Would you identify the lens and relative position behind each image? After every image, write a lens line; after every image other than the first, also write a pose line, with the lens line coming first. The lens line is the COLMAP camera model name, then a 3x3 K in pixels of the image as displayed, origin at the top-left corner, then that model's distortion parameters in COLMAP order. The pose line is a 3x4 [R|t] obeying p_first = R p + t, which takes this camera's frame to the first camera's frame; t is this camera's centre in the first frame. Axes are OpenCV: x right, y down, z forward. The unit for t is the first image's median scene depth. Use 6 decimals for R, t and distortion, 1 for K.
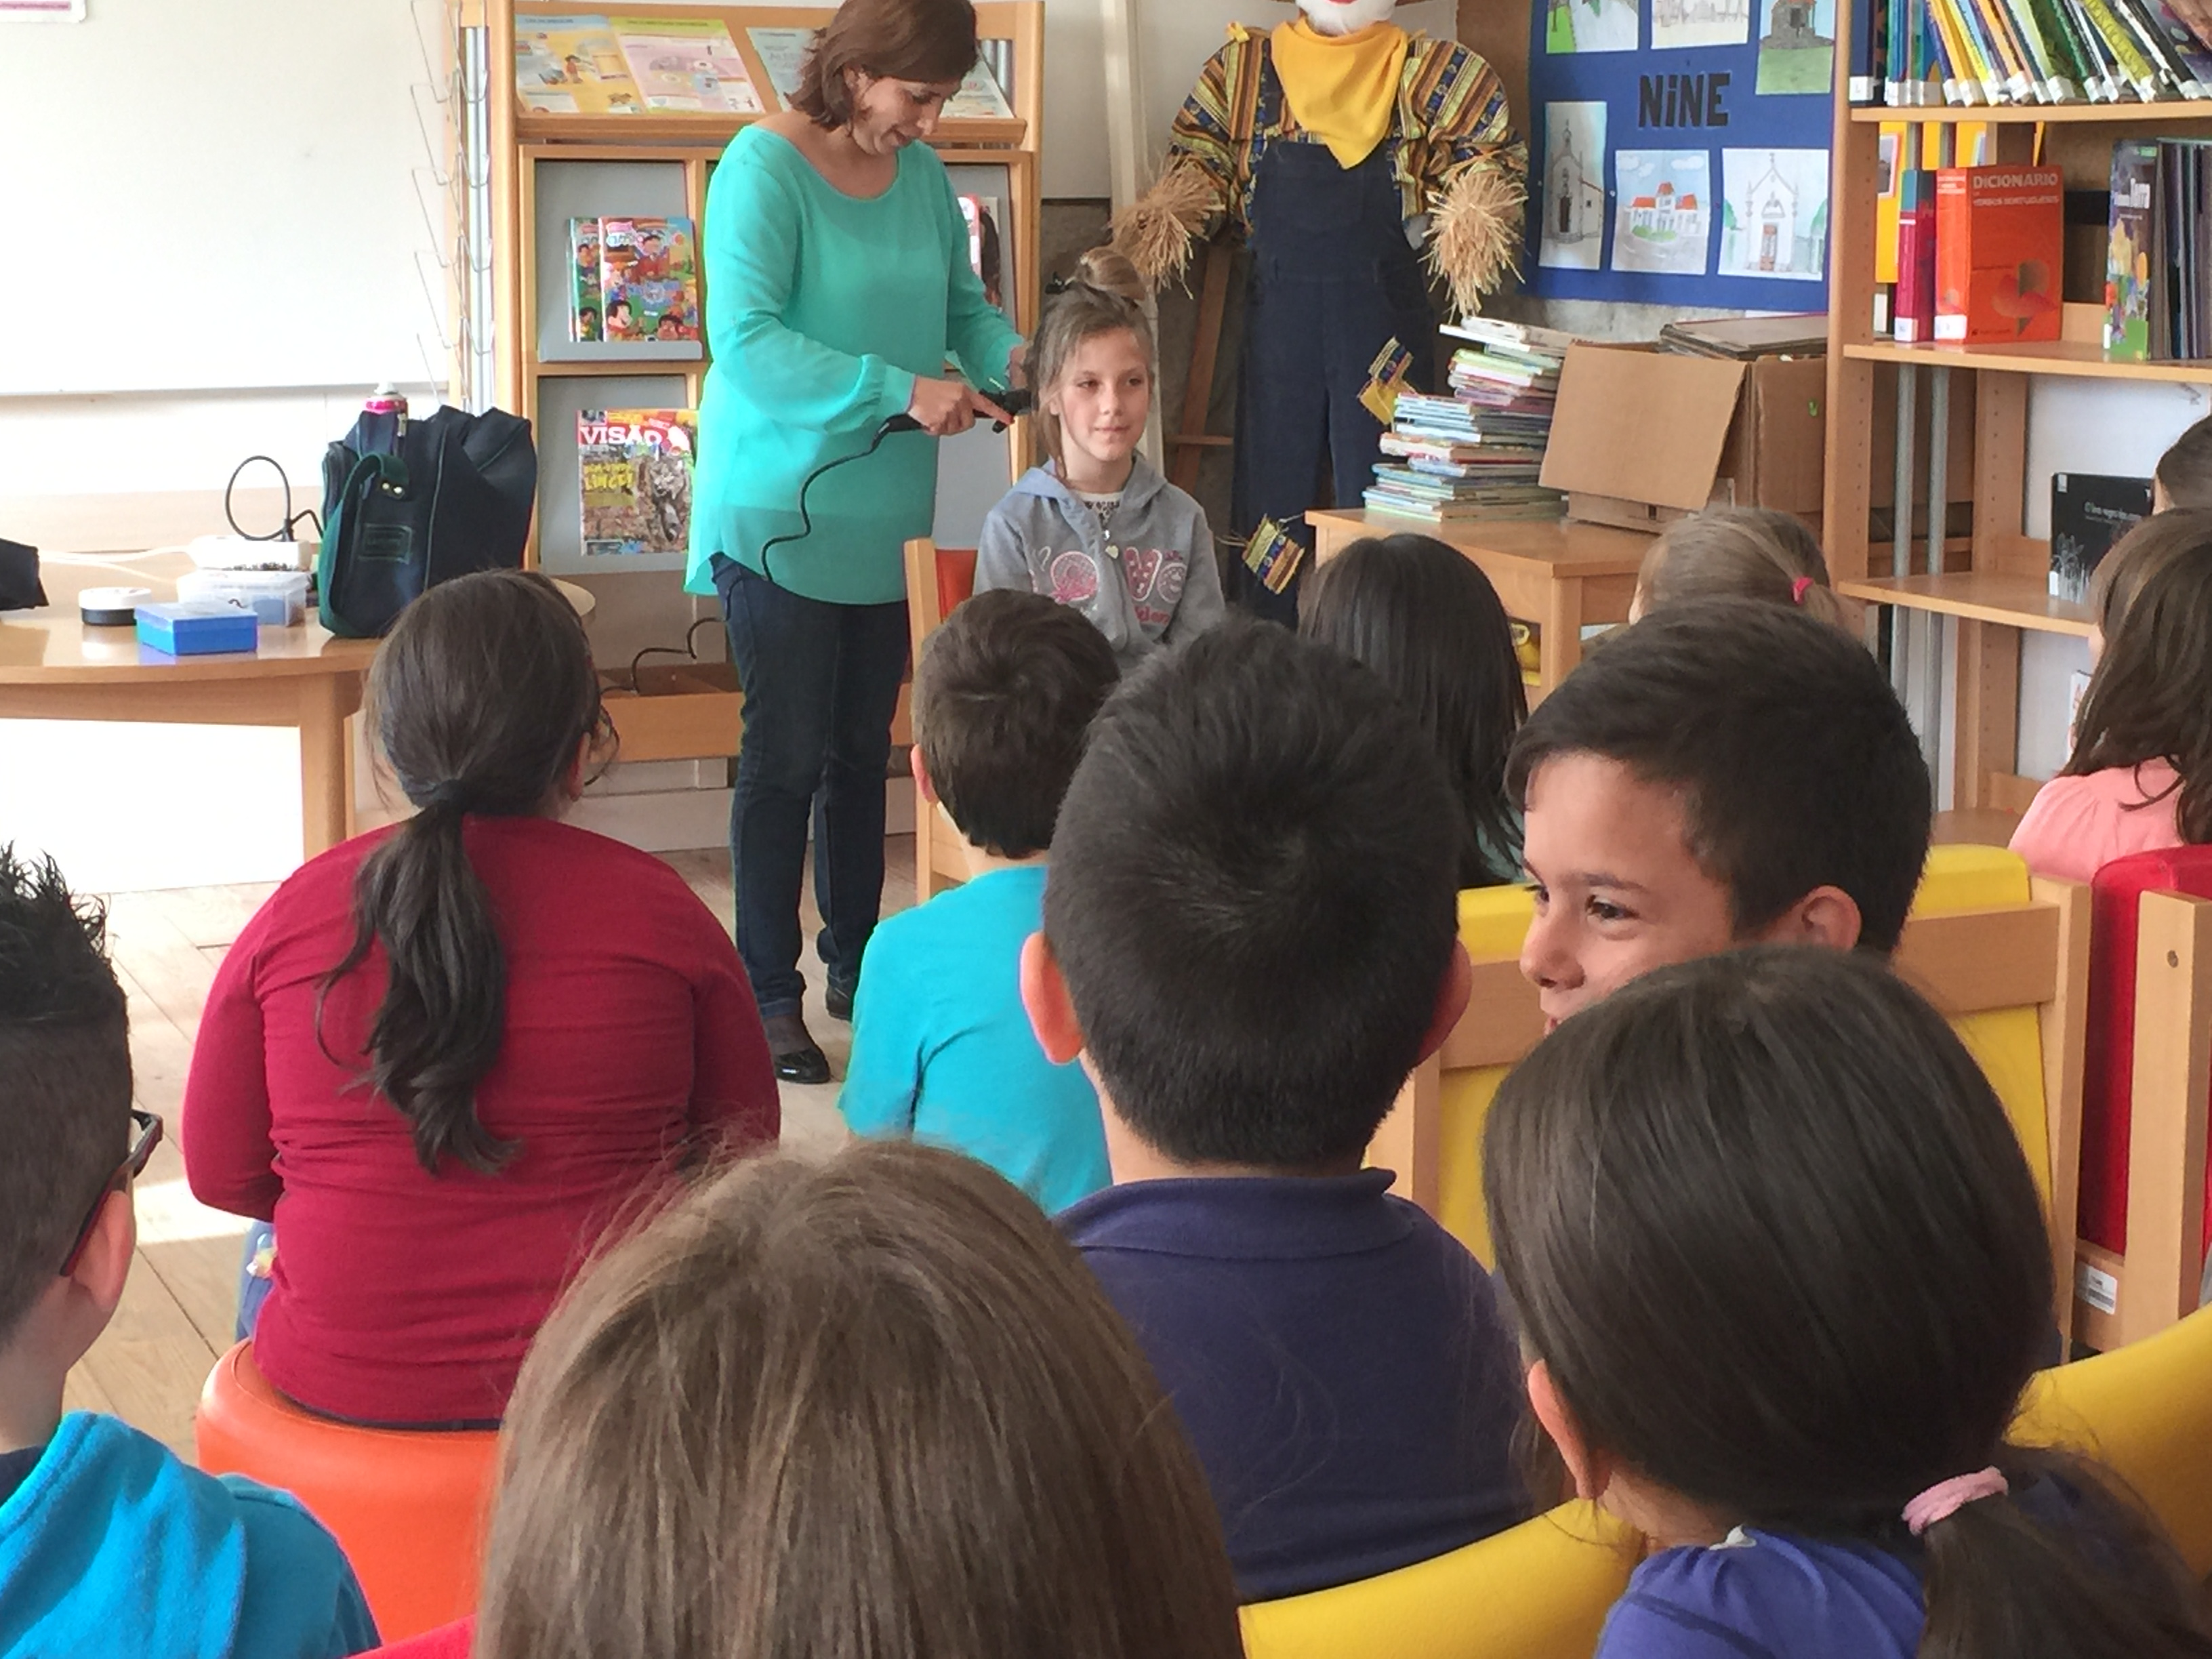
lens RADIAL K [[3839.6, 0, 1106.0], [0, 3839.6, 829.5], [0, 0, 1]] dist [0.042669, 0.108319]
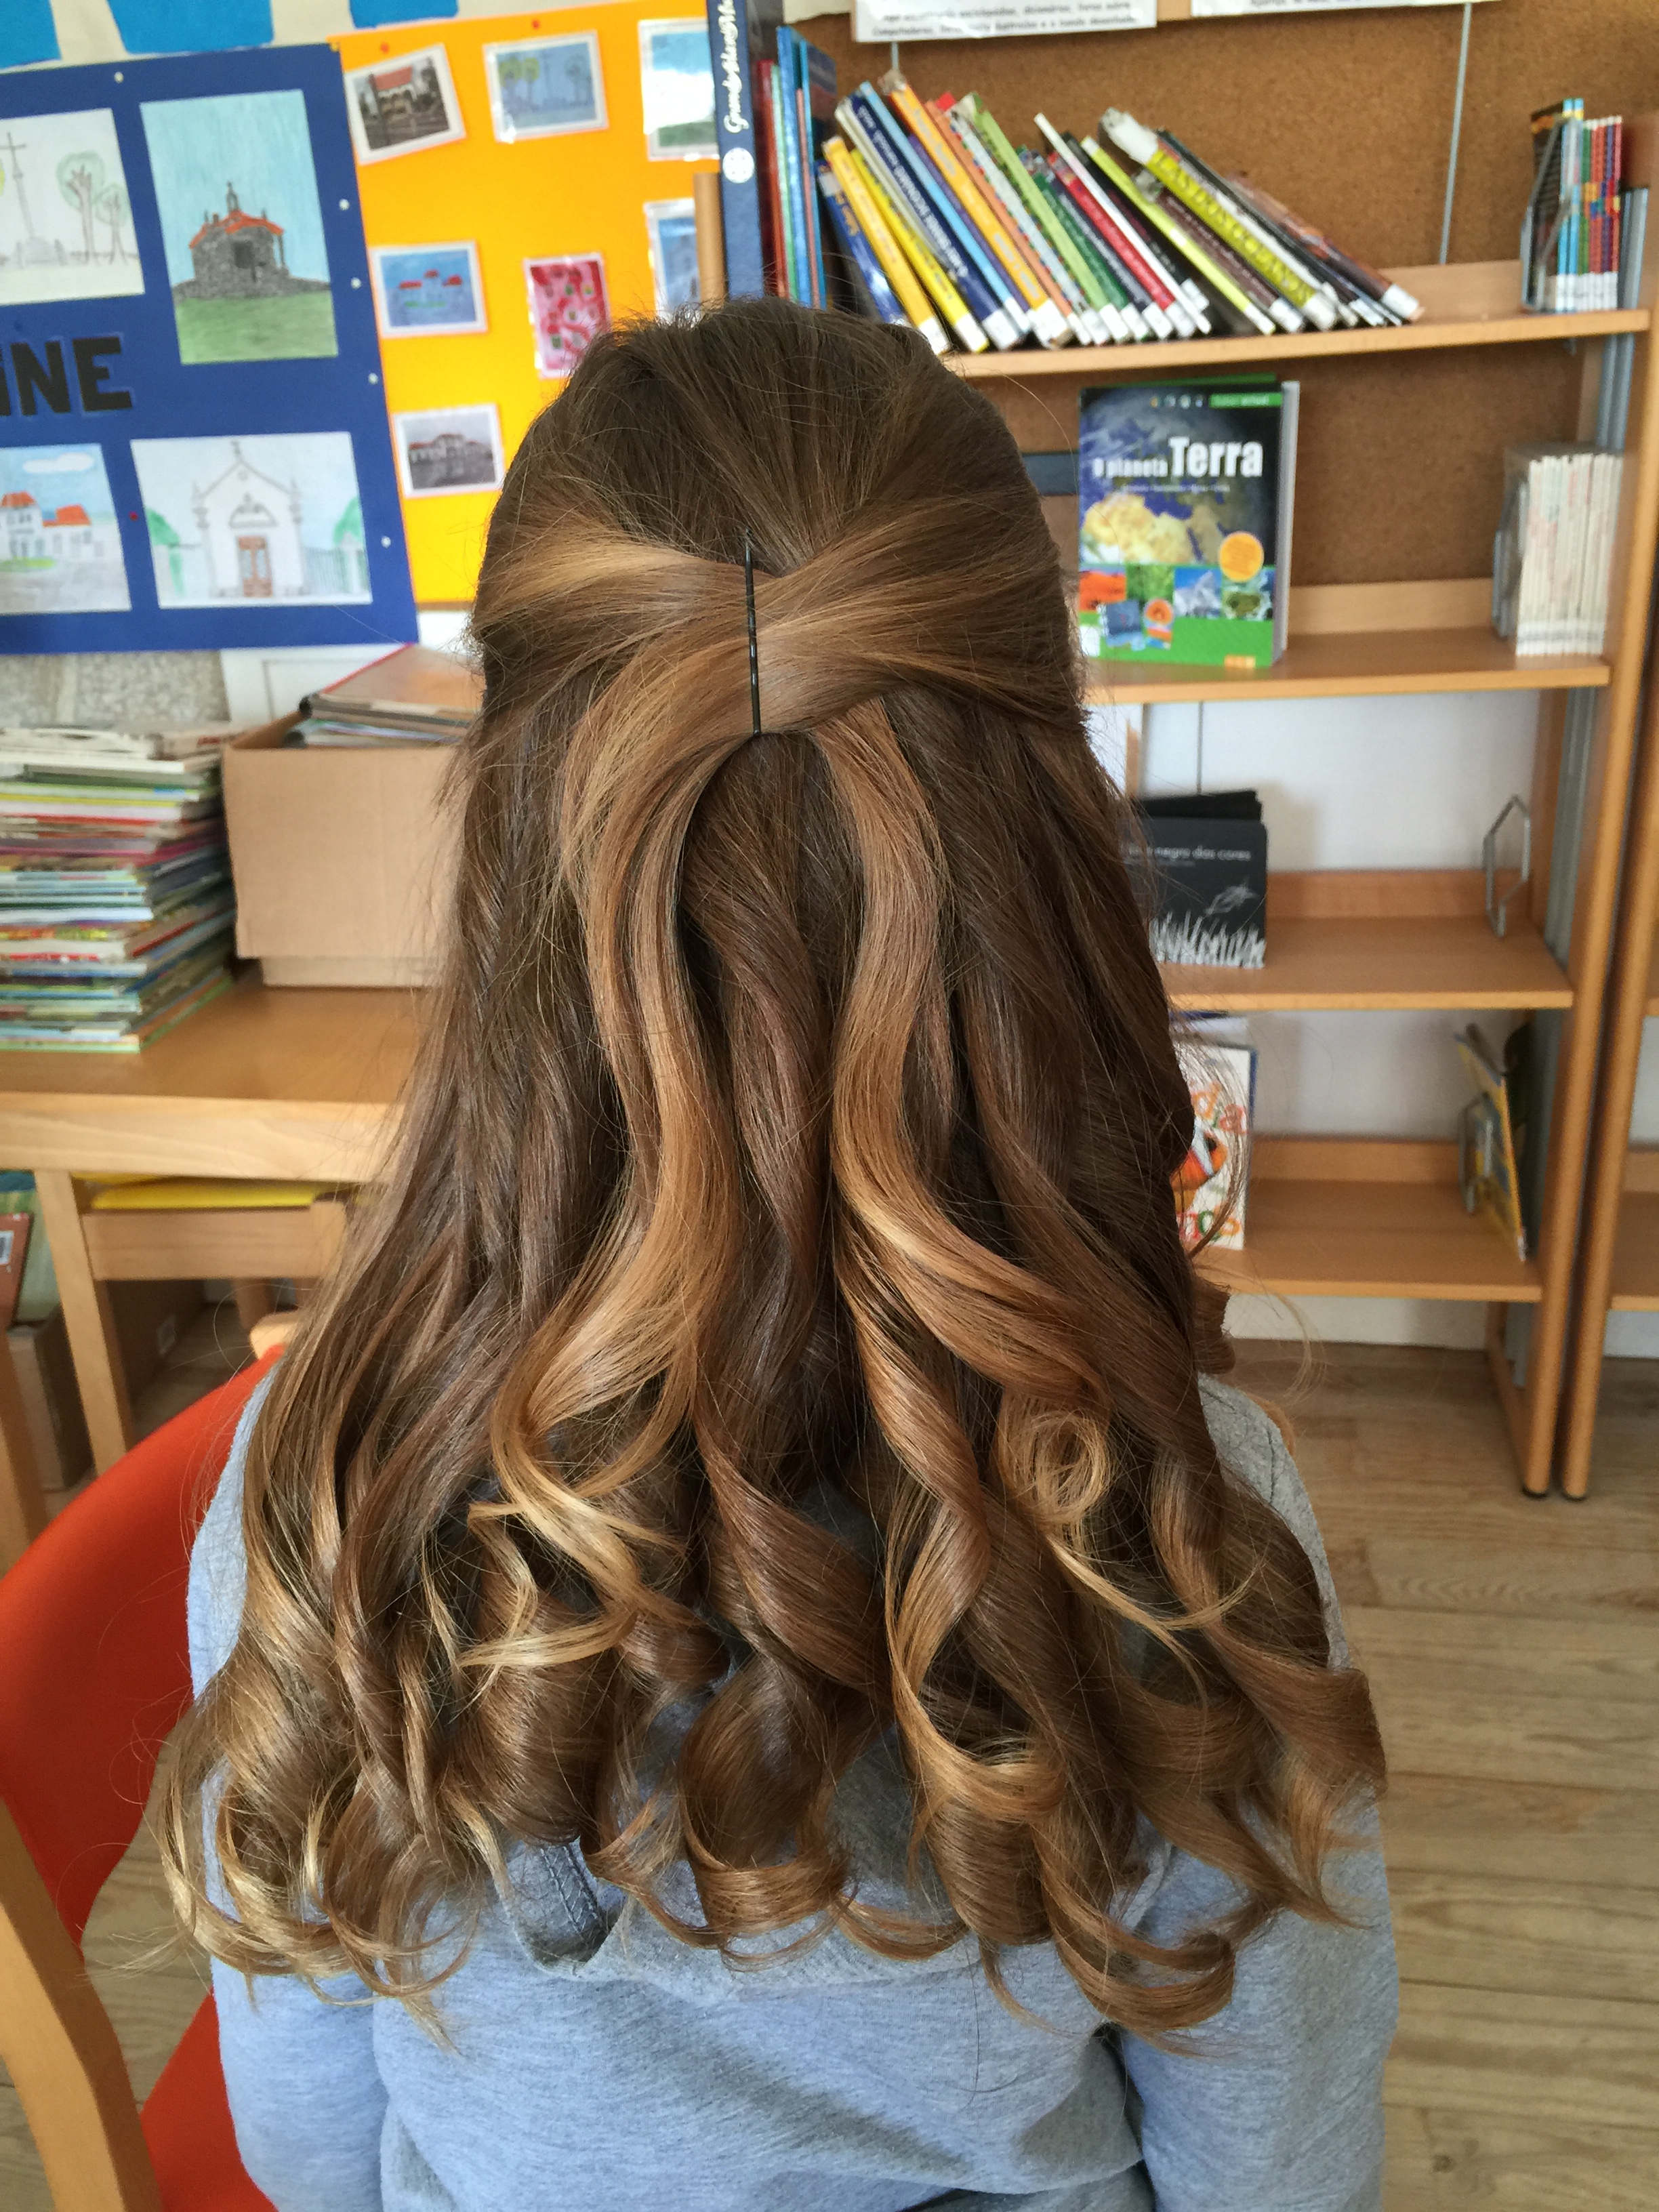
lens RADIAL K [[1916.1, 0, 829.5], [0, 1916.1, 1106.0], [0, 0, 1]] dist [0.074129, -0.124576]
pose [[0.557874, -0.341959, 0.756201, -0.099615], [0.198933, 0.939703, 0.278180, -0.133971], [-0.805731, -0.004756, 0.592263, 0.668906]]
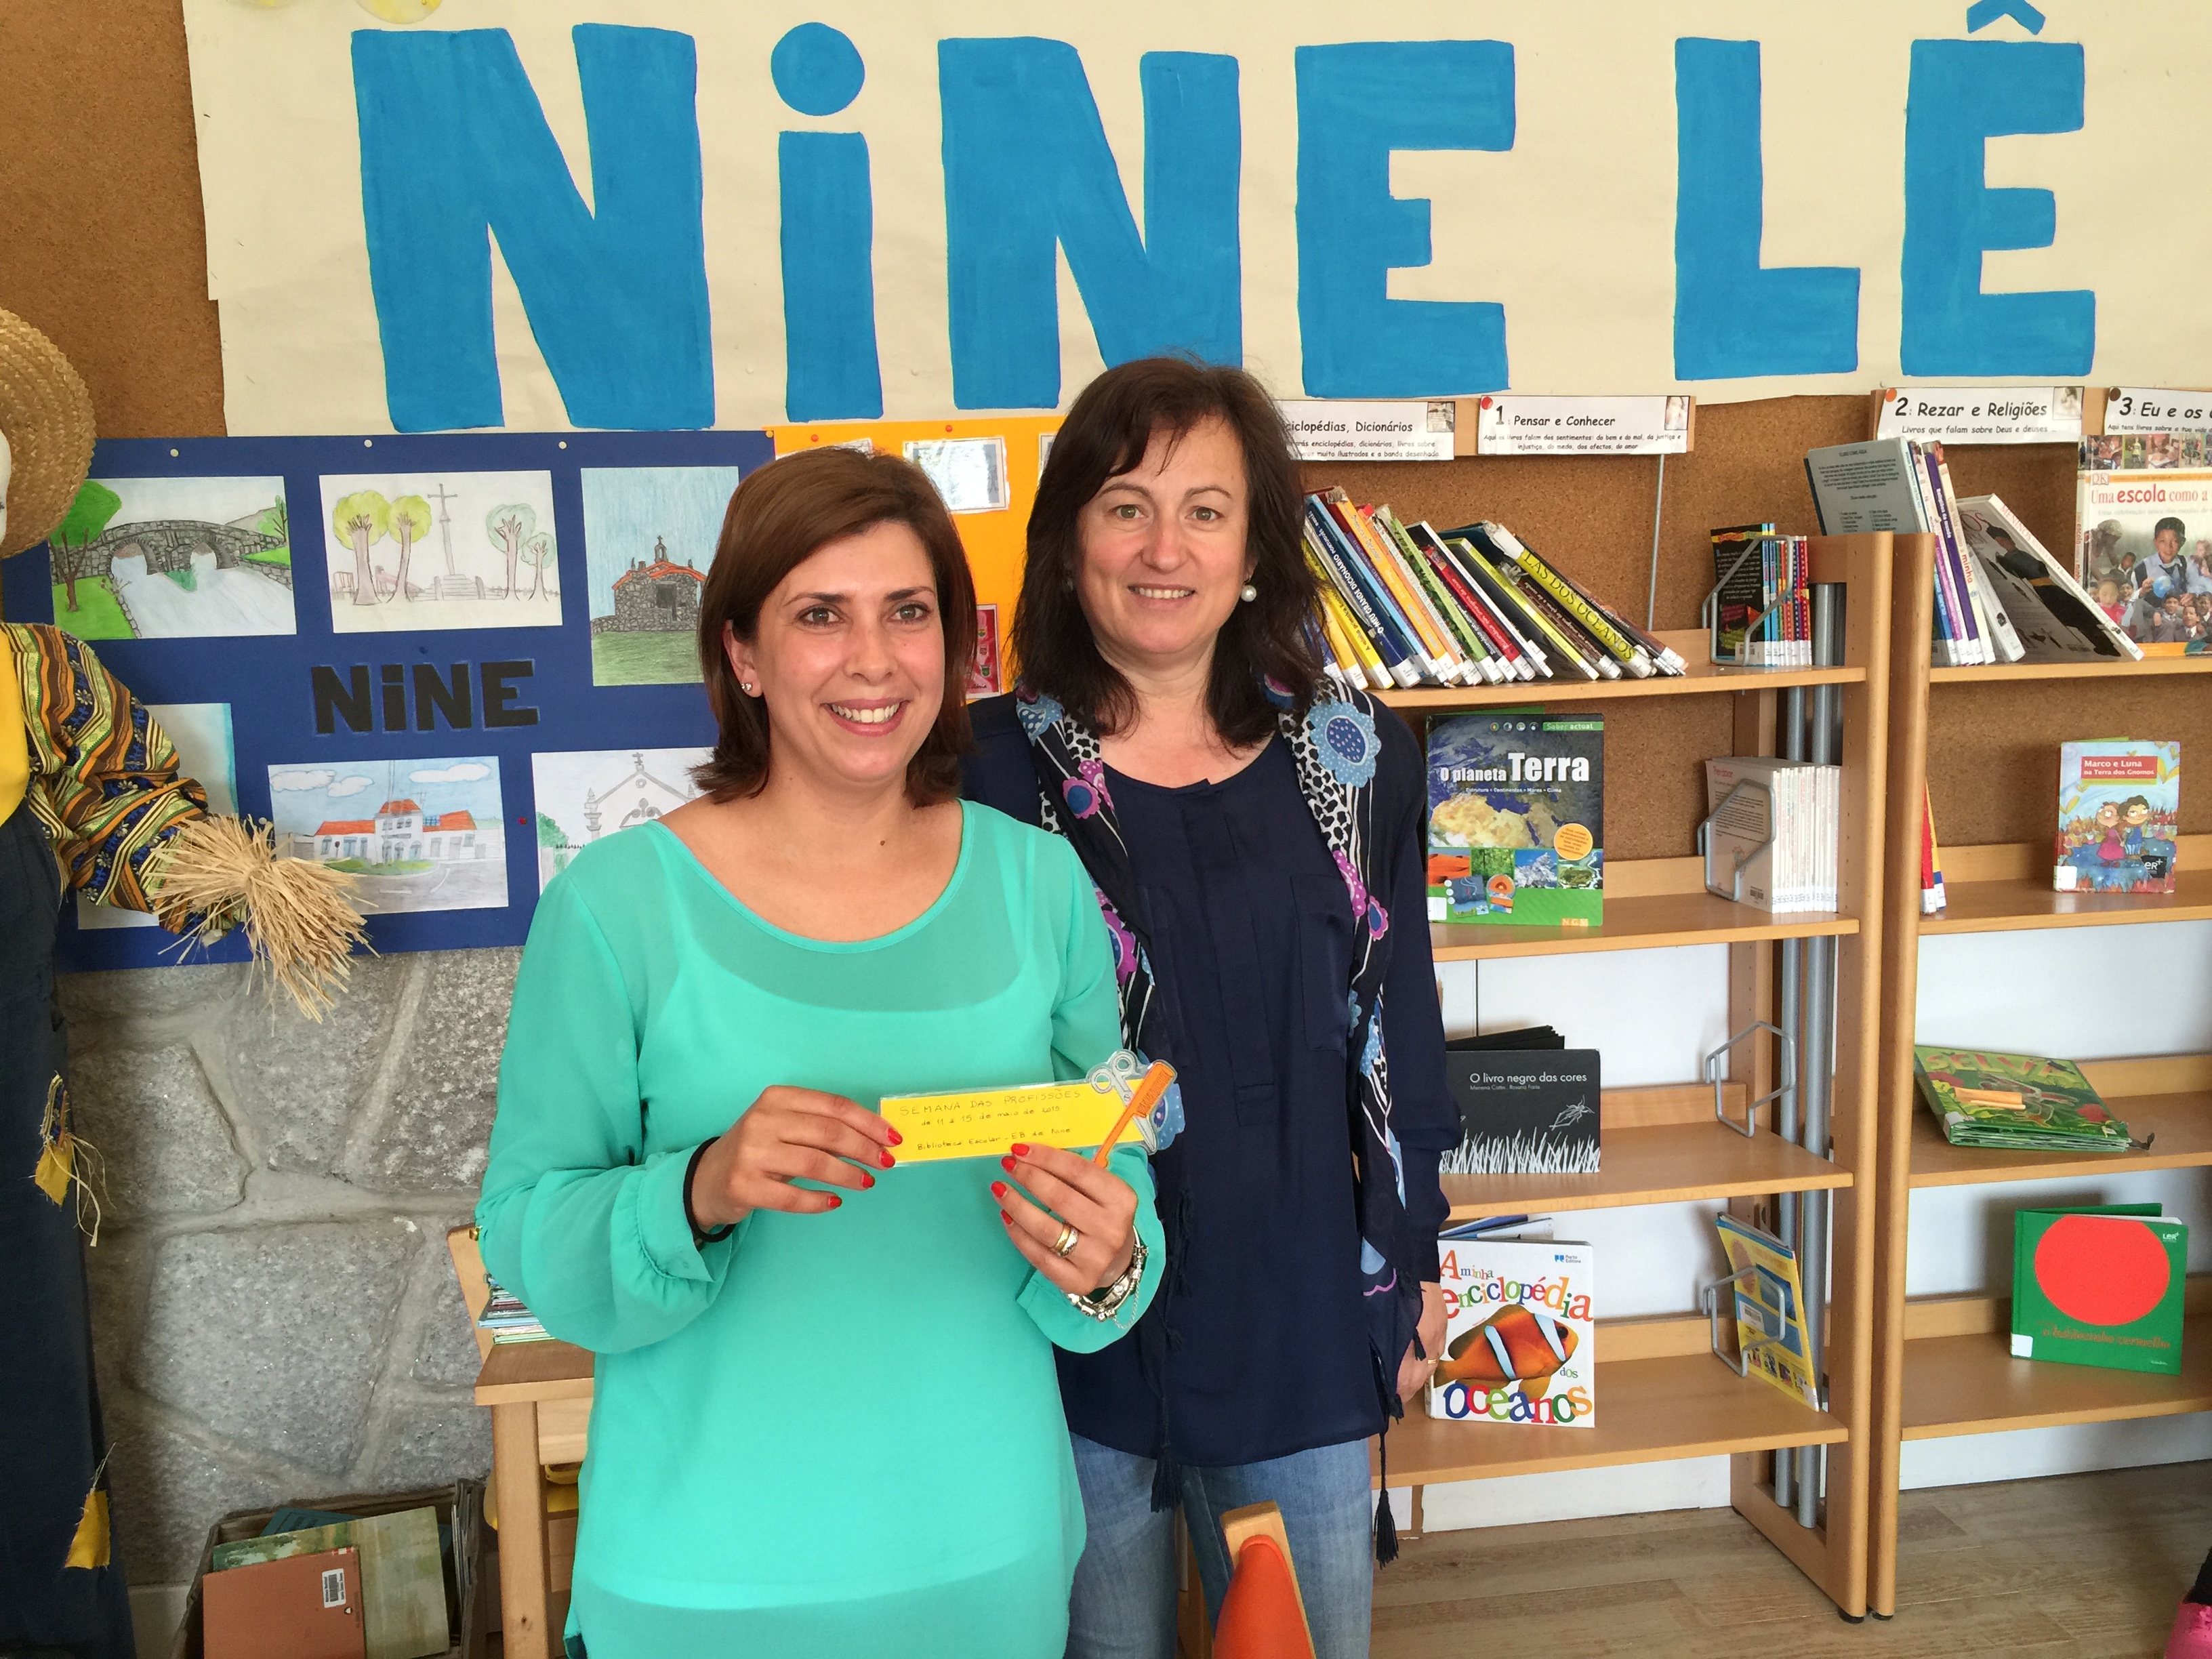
lens RADIAL K [[1916.1, 0, 1106.0], [0, 1916.1, 829.5], [0, 0, 1]] dist [0.074129, -0.124576]
pose [[0.264789, -0.121282, 0.956649, -0.201556], [0.198709, 0.977631, 0.068941, -0.167258], [-0.943611, 0.171839, 0.282966, 0.783690]]
